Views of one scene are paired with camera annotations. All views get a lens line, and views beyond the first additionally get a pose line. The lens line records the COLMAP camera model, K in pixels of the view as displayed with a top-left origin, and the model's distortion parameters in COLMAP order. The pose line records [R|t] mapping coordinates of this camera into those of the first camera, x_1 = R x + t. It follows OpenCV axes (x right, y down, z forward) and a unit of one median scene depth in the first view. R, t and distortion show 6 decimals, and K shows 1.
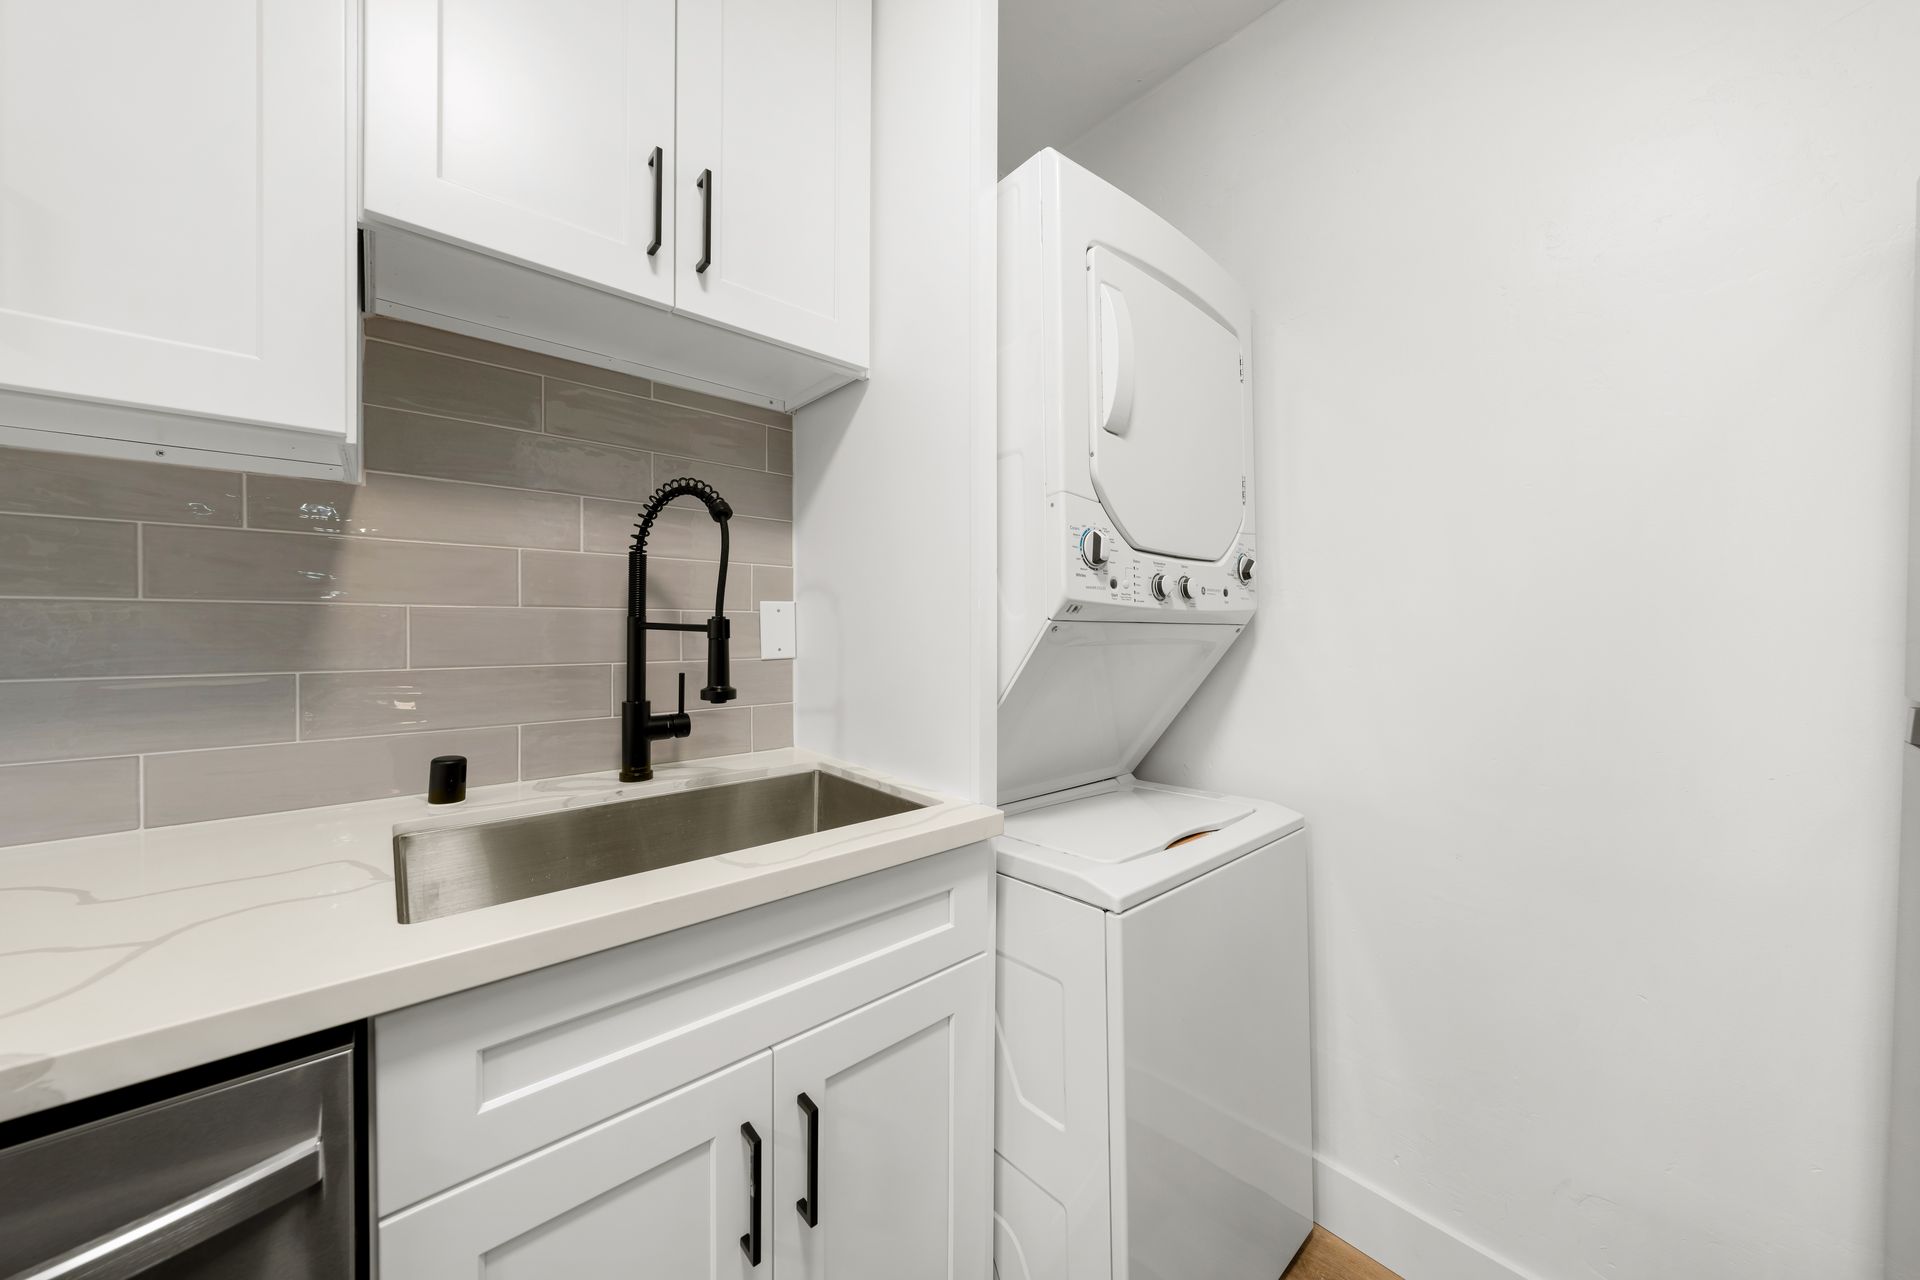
lens RADIAL K [[659.1, 0, 984.0], [0, 659.1, 636.0], [0, 0, 1]] dist [0.000529, 0.000022]
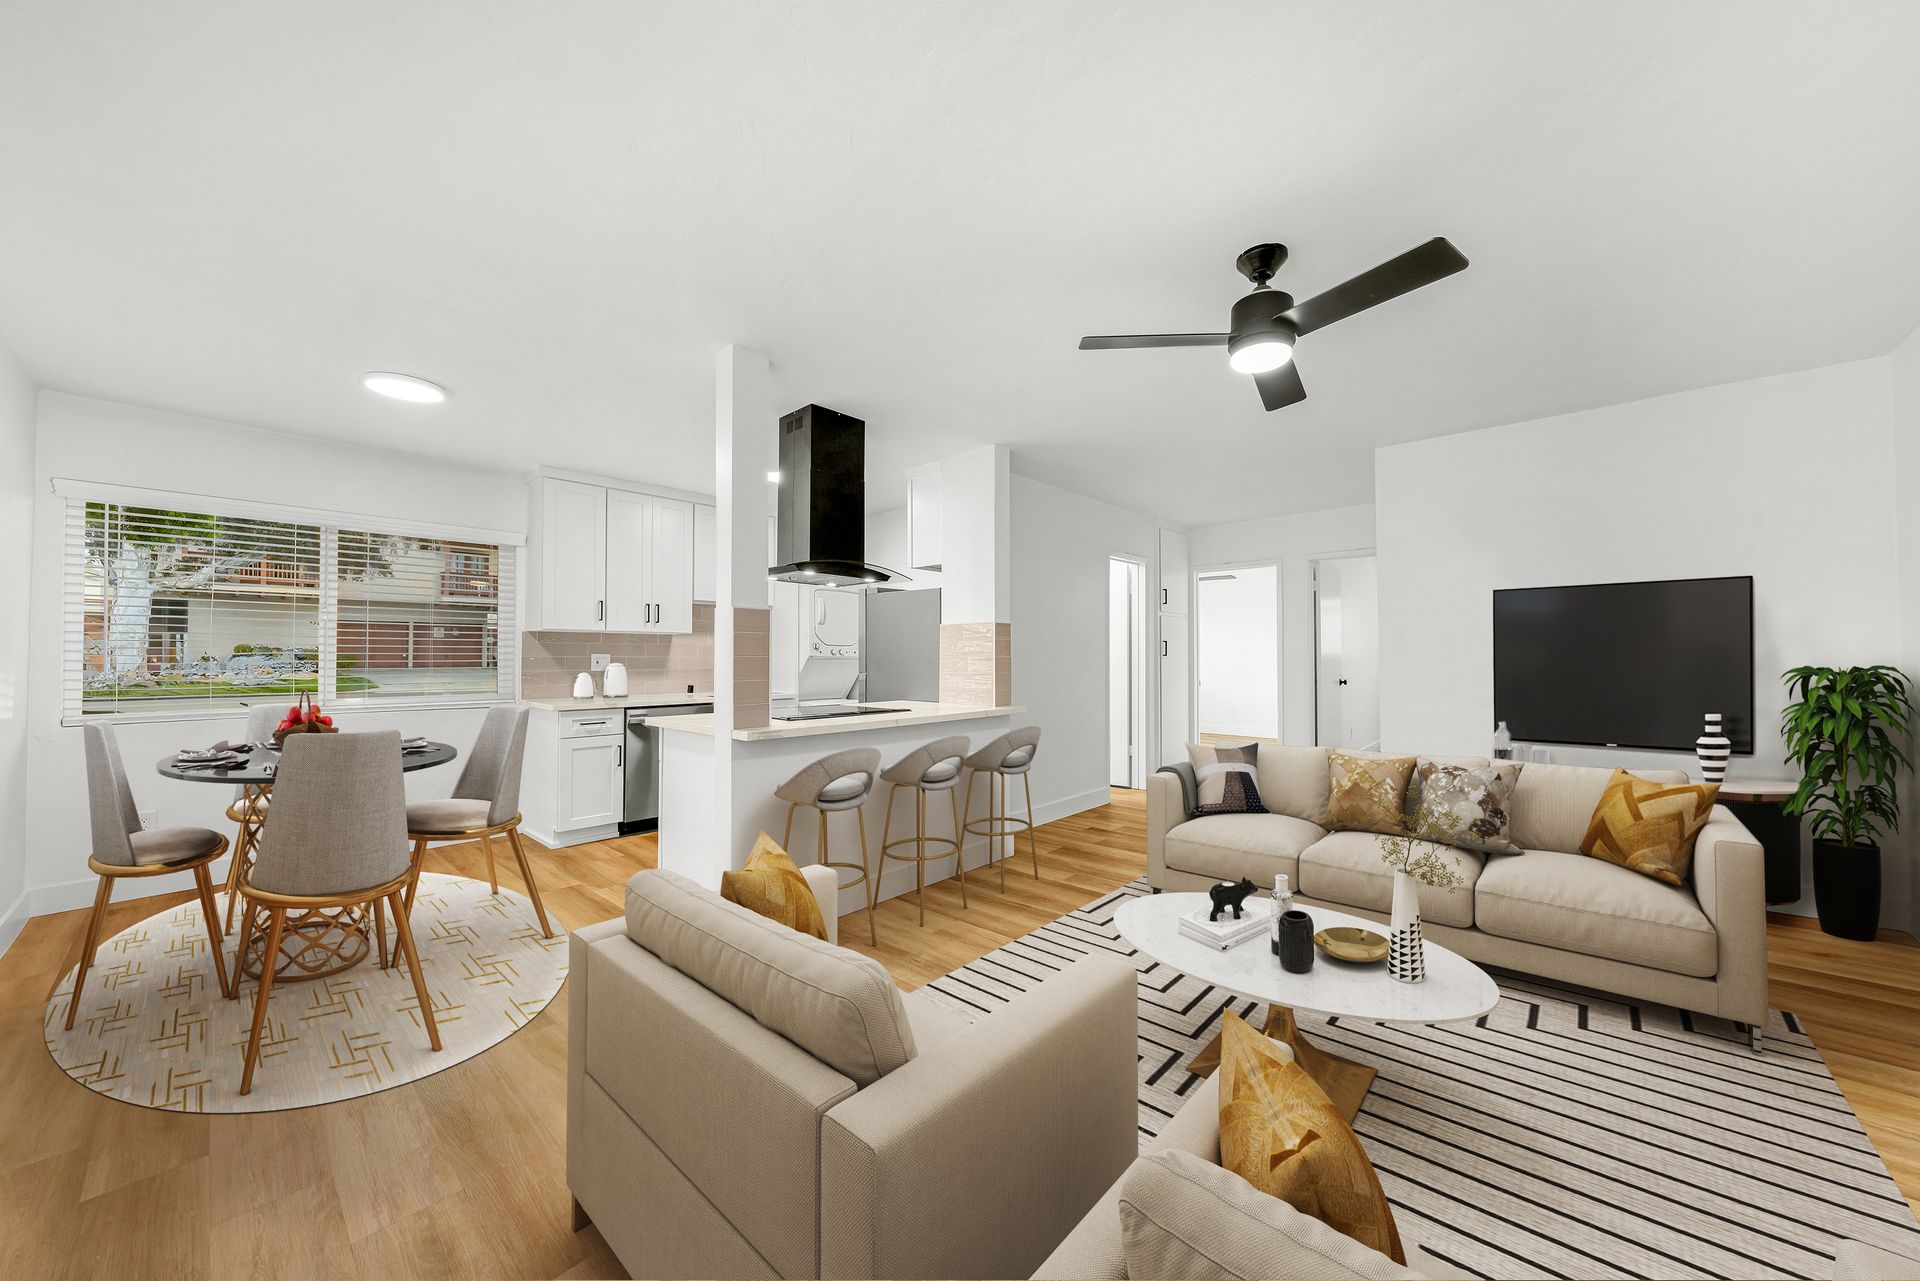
lens RADIAL K [[689.3, 0, 960.0], [0, 689.3, 640.5], [0, 0, 1]] dist [0.013851, 0.000027]
pose [[0.994280, -0.004712, 0.106704, 0.722151], [0.009044, 0.999153, -0.040151, 0.062184], [-0.106424, 0.040886, 0.993480, -4.497583]]
